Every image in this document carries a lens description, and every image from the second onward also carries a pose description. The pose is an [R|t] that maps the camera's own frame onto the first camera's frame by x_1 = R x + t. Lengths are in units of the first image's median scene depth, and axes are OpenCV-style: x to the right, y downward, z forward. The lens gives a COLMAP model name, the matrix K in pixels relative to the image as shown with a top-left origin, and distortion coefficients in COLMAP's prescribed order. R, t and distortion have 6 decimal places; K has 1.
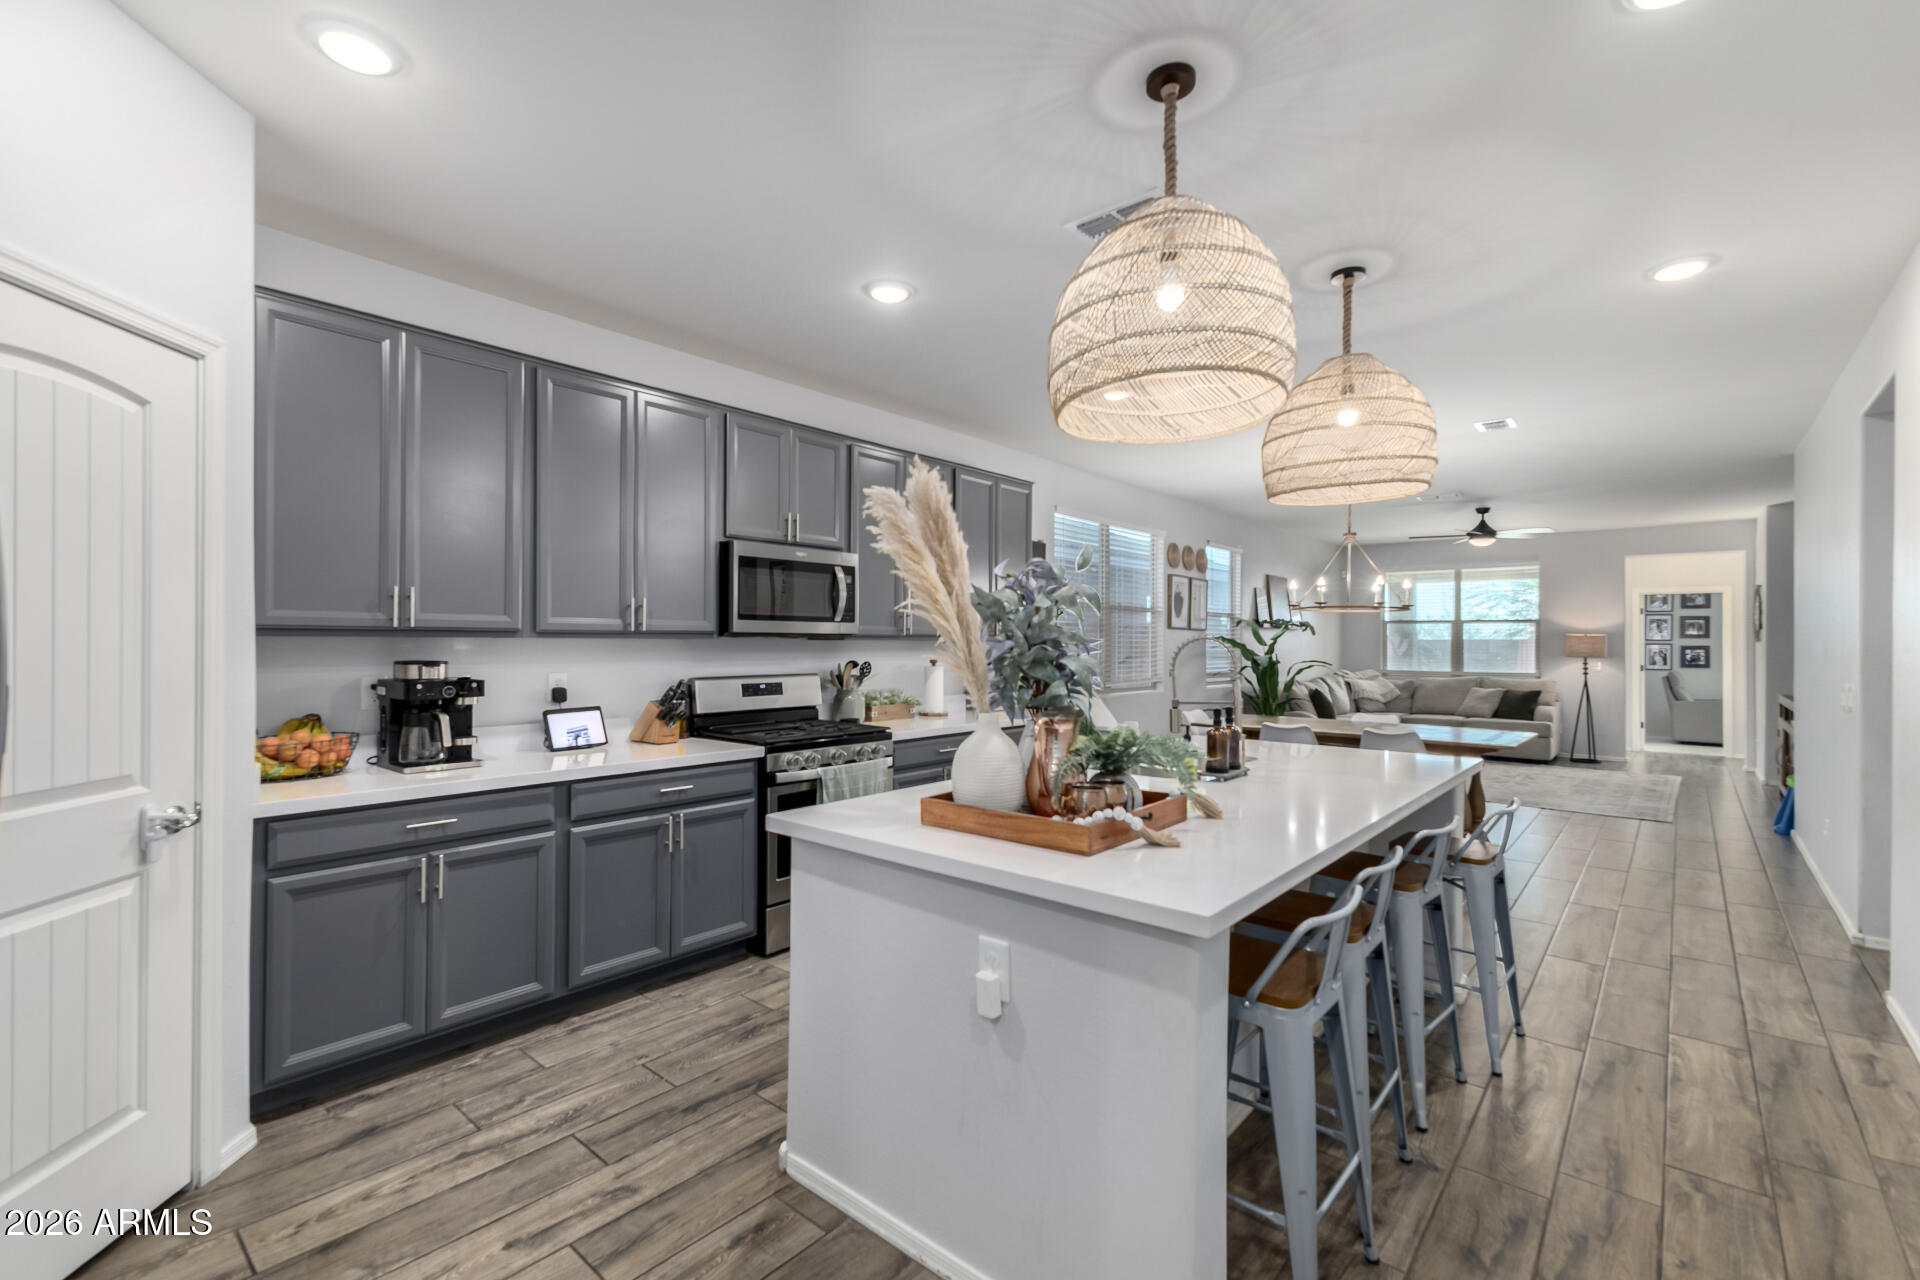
lens RADIAL K [[849.5, 0, 961.5], [0, 849.5, 630.3], [0, 0, 1]] dist [0.003014, 0.000728]
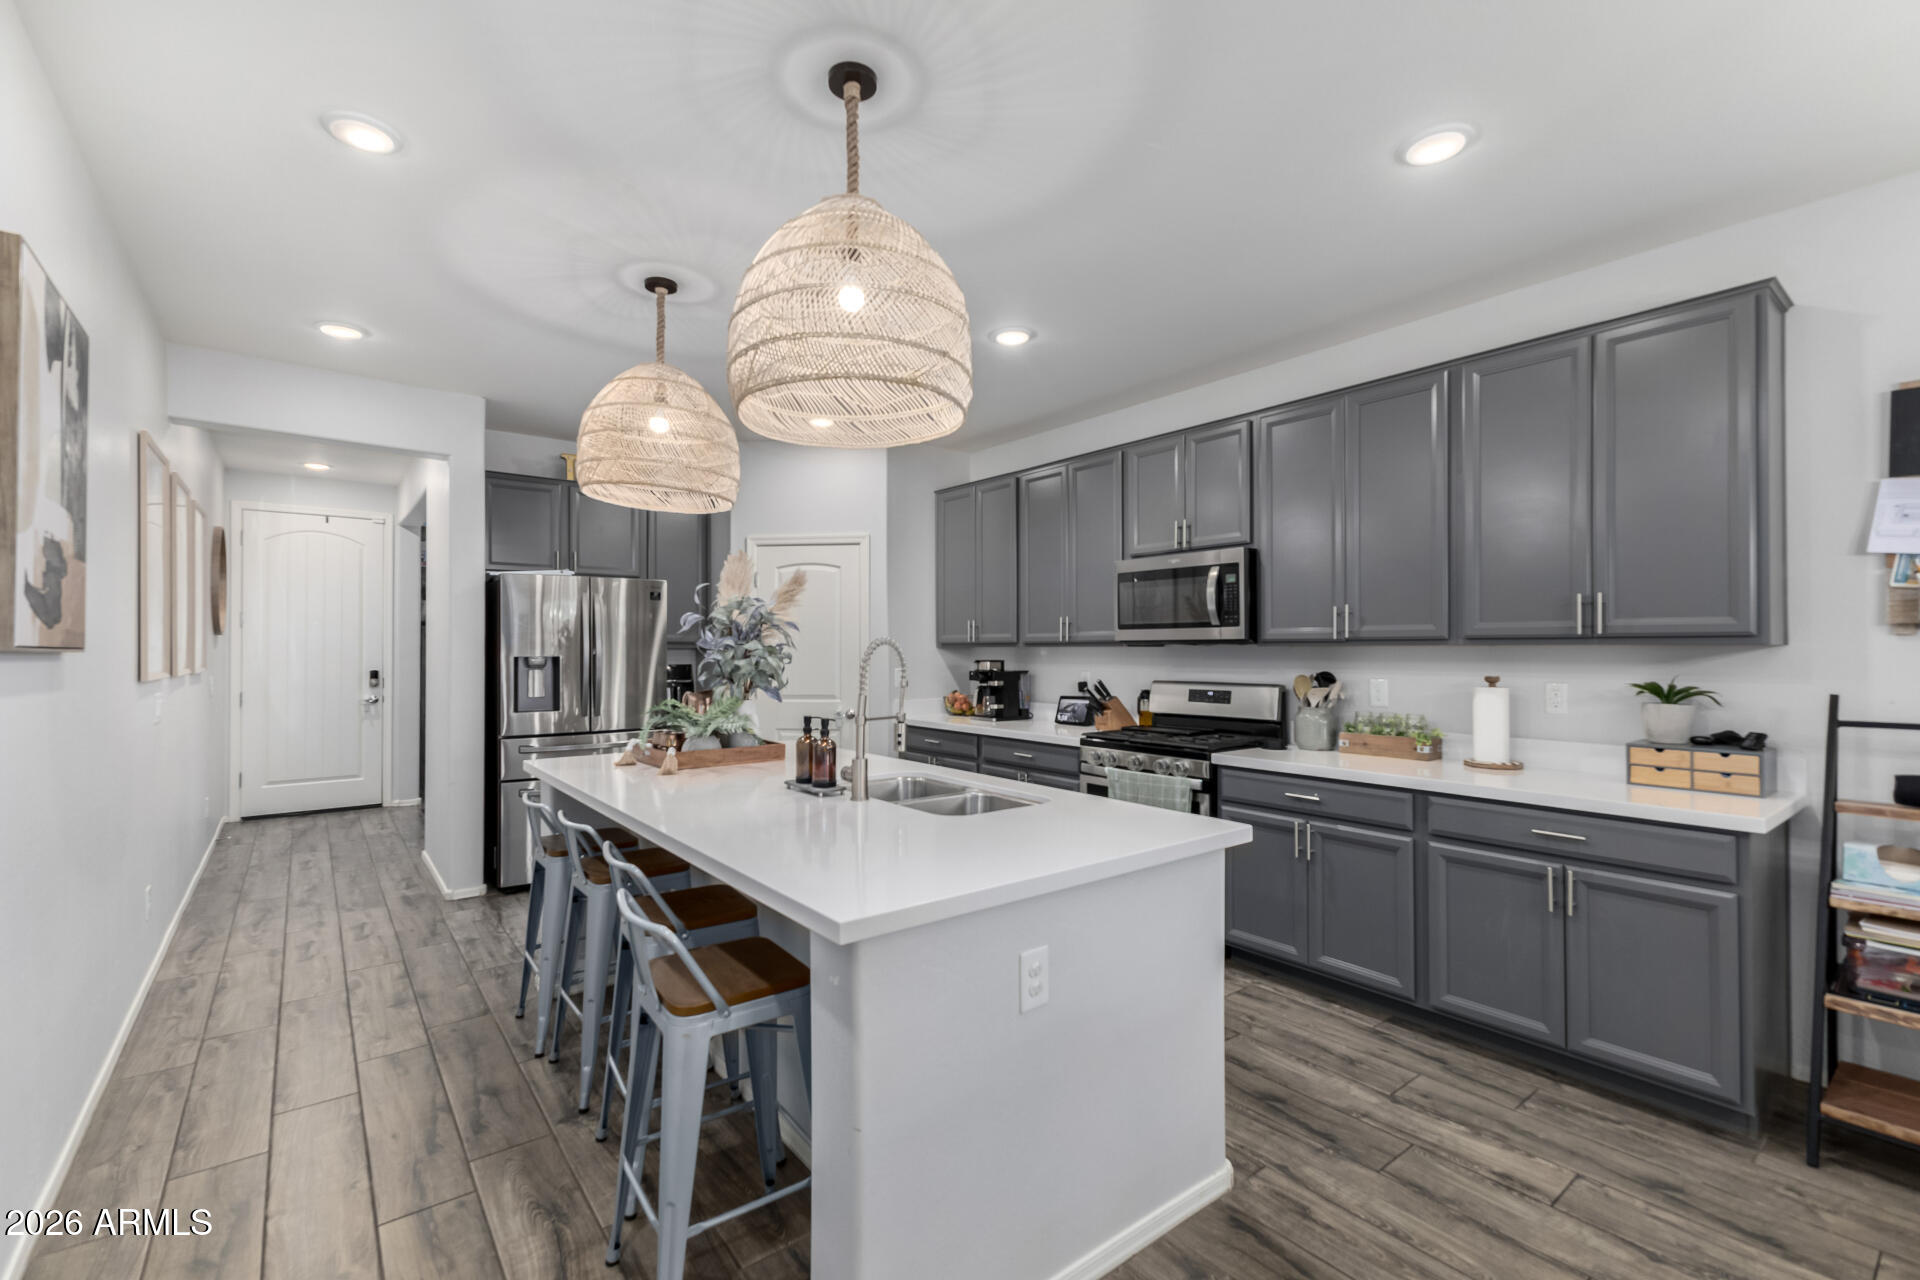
lens RADIAL K [[849.5, 0, 967.4], [0, 849.5, 649.0], [0, 0, 1]] dist [0.003014, 0.000728]
pose [[-0.207734, -0.003749, -0.978178, 0.836513], [0.016033, 0.999845, -0.007237, 0.017070], [0.978054, -0.017187, -0.207642, 0.958170]]
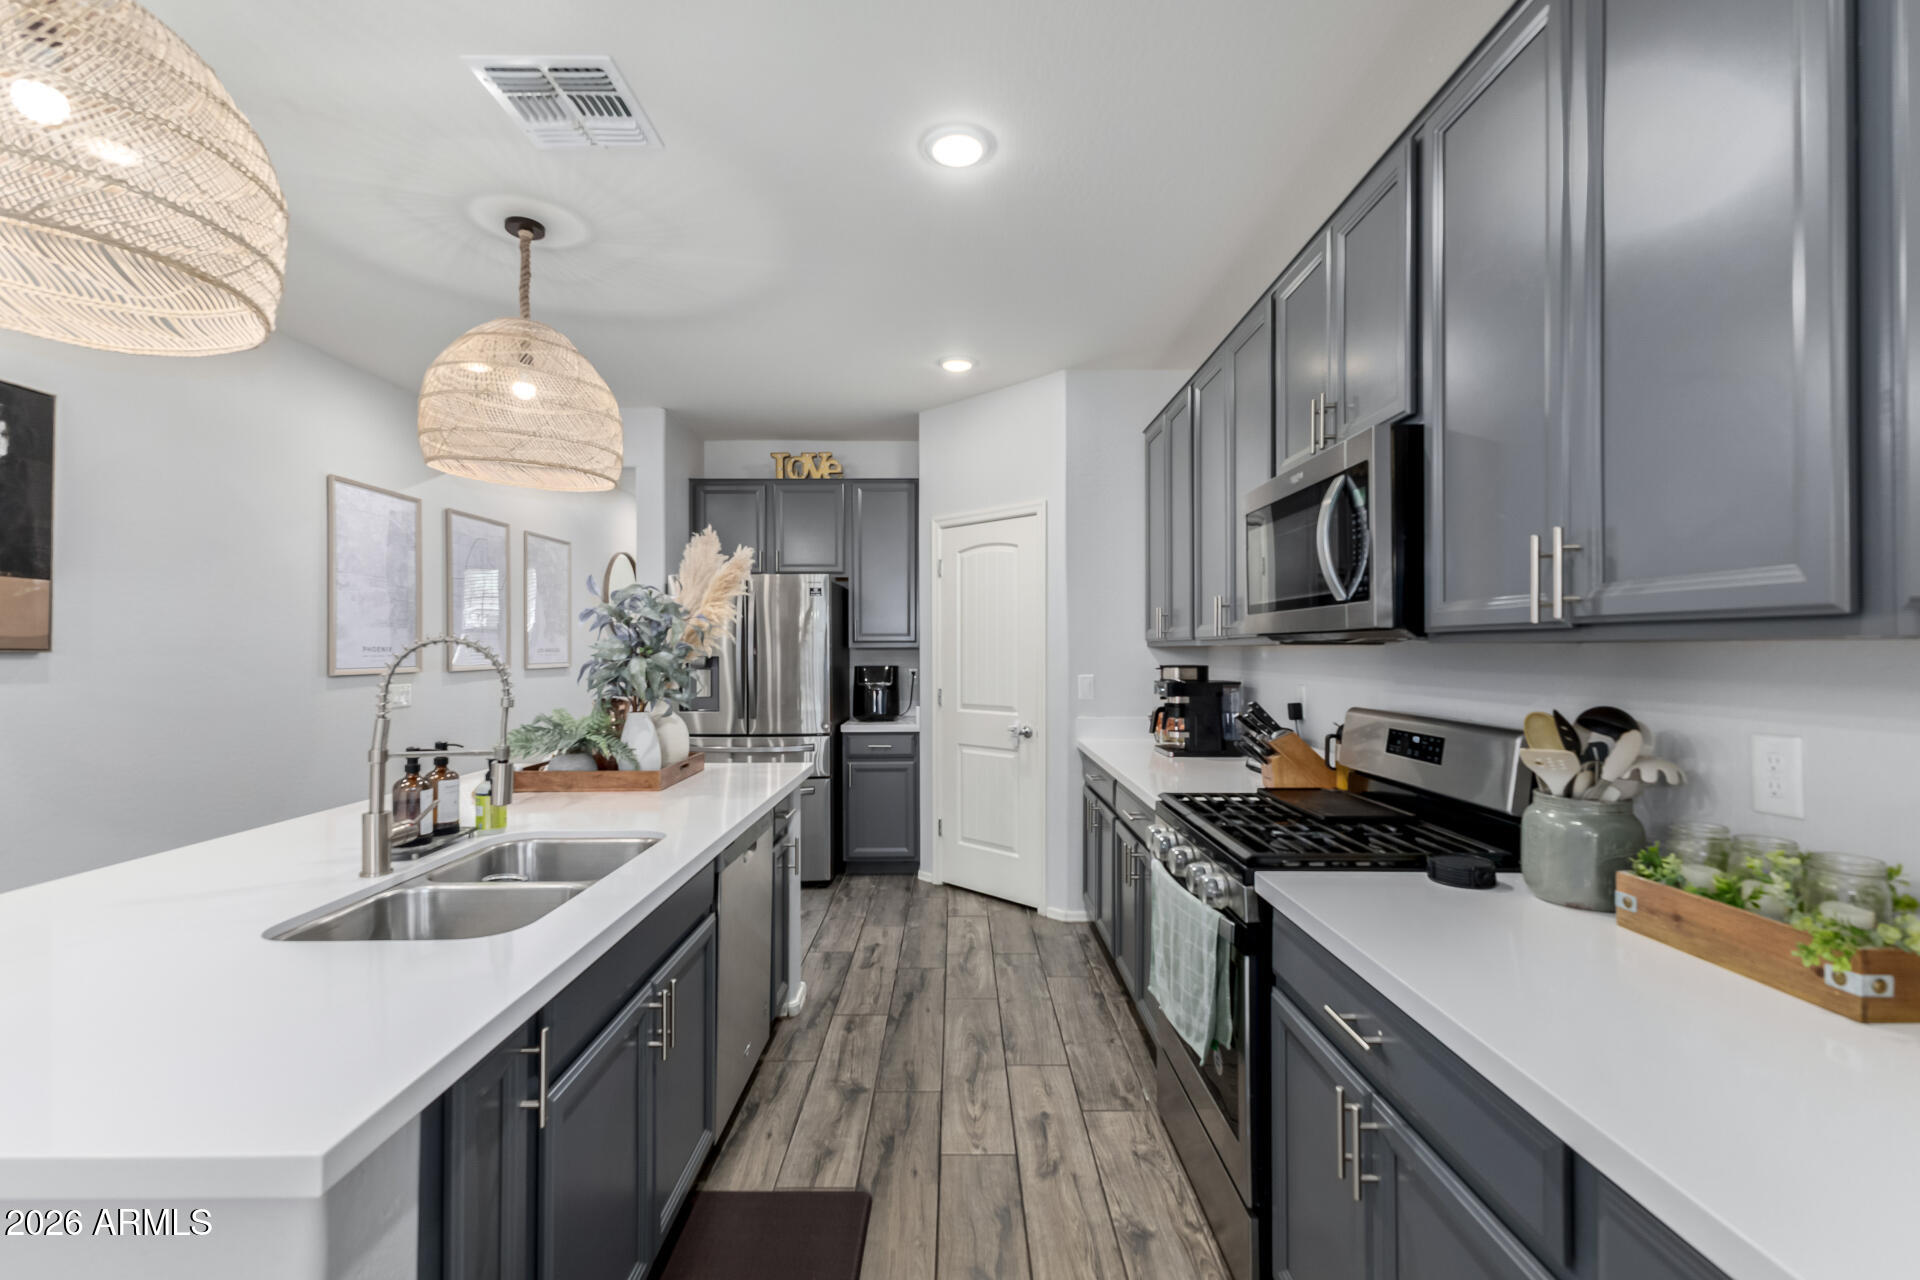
lens RADIAL K [[849.5, 0, 961.5], [0, 849.5, 638.4], [0, 0, 1]] dist [0.003014, 0.000728]
pose [[-0.766823, -0.009618, -0.641787, 0.292221], [0.008993, 0.999629, -0.025727, 0.018741], [0.641796, -0.025500, -0.766451, 1.251295]]
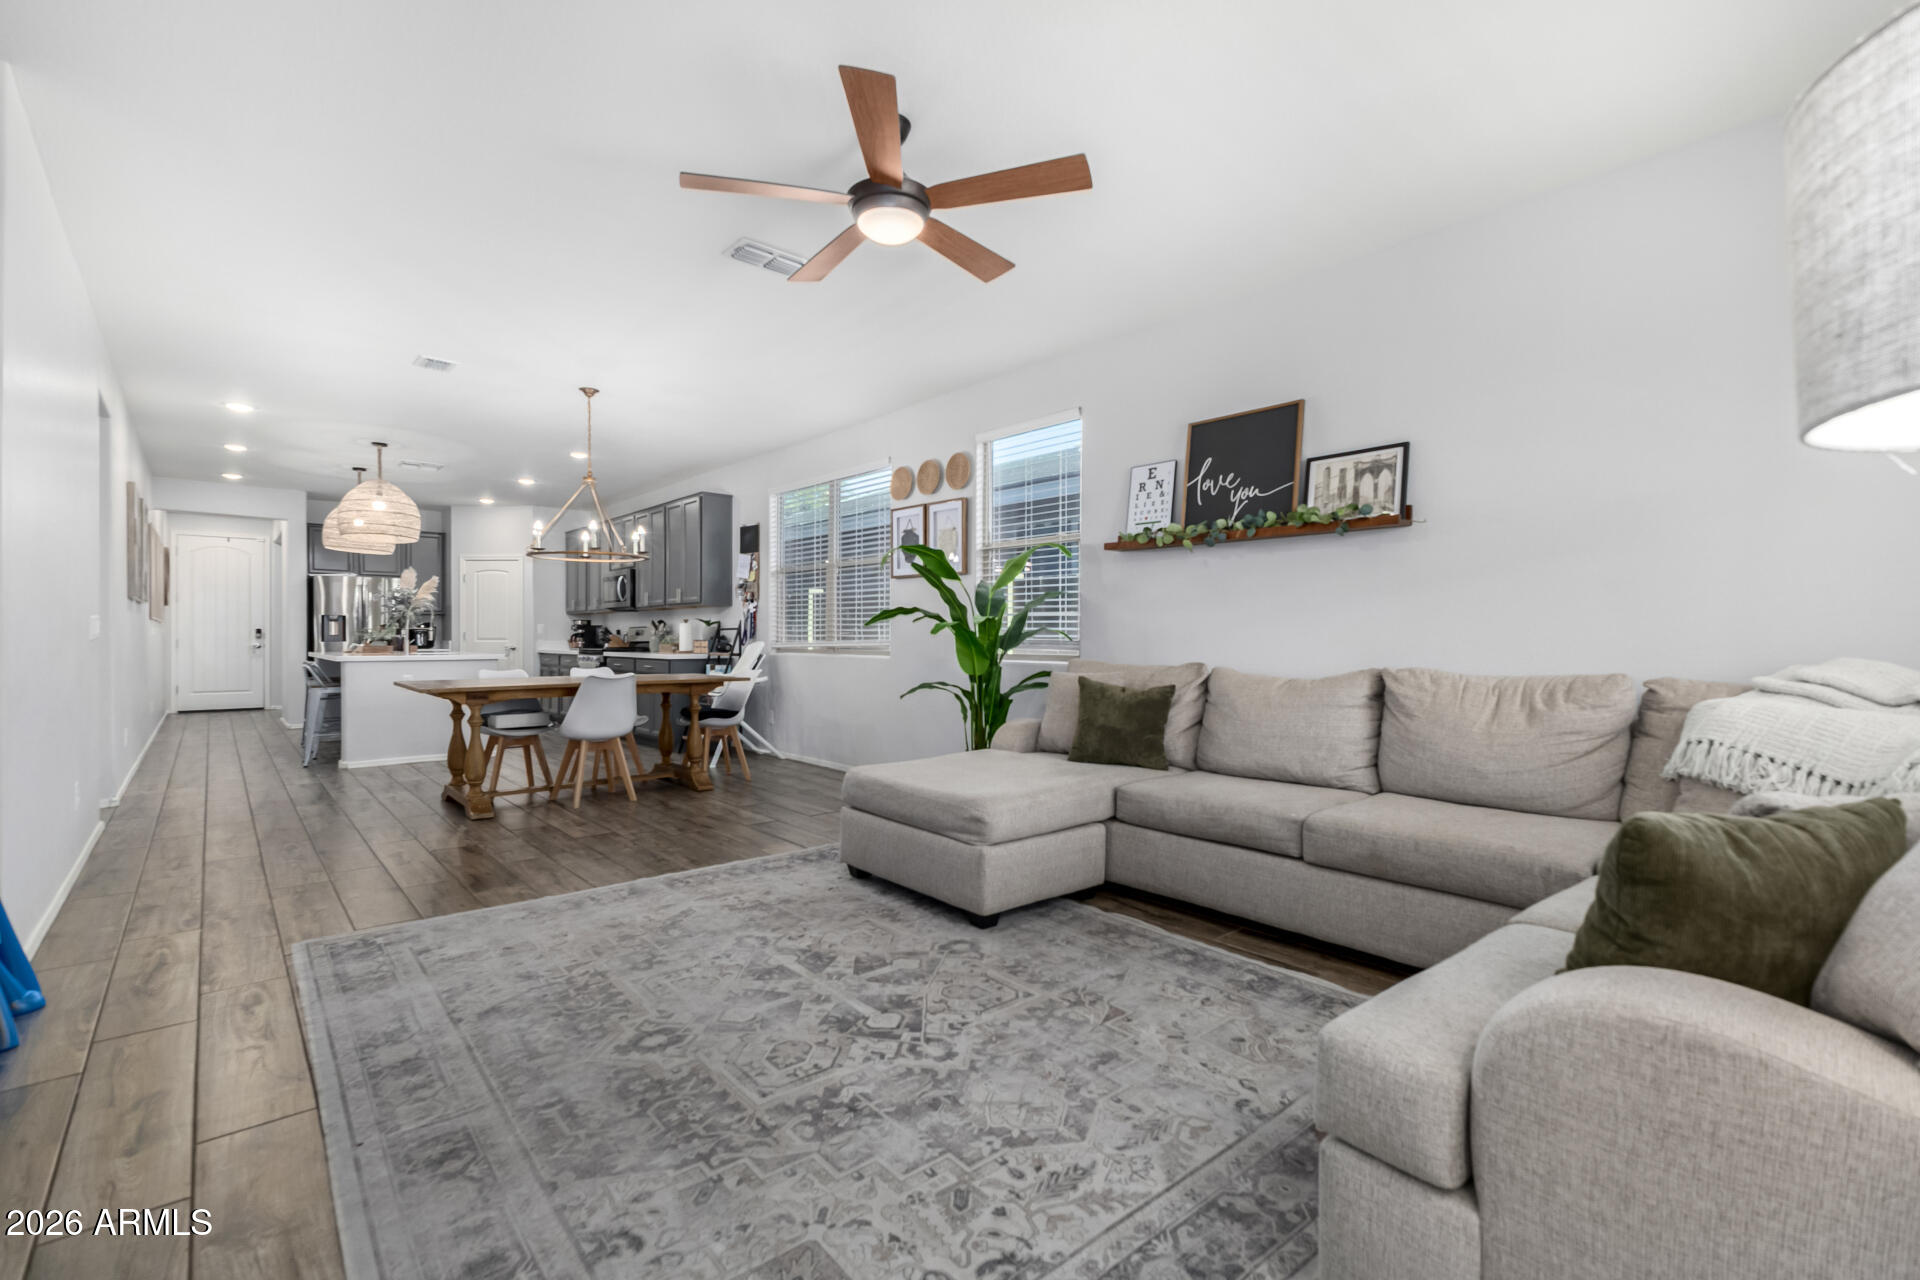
lens RADIAL K [[849.5, 0, 996.0], [0, 849.5, 648.5], [0, 0, 1]] dist [0.003014, 0.000728]
pose [[-0.141767, 0.005501, -0.989885, 1.935477], [0.011354, 0.999928, 0.003931, 0.116988], [0.989835, -0.010682, -0.141819, 2.336755]]
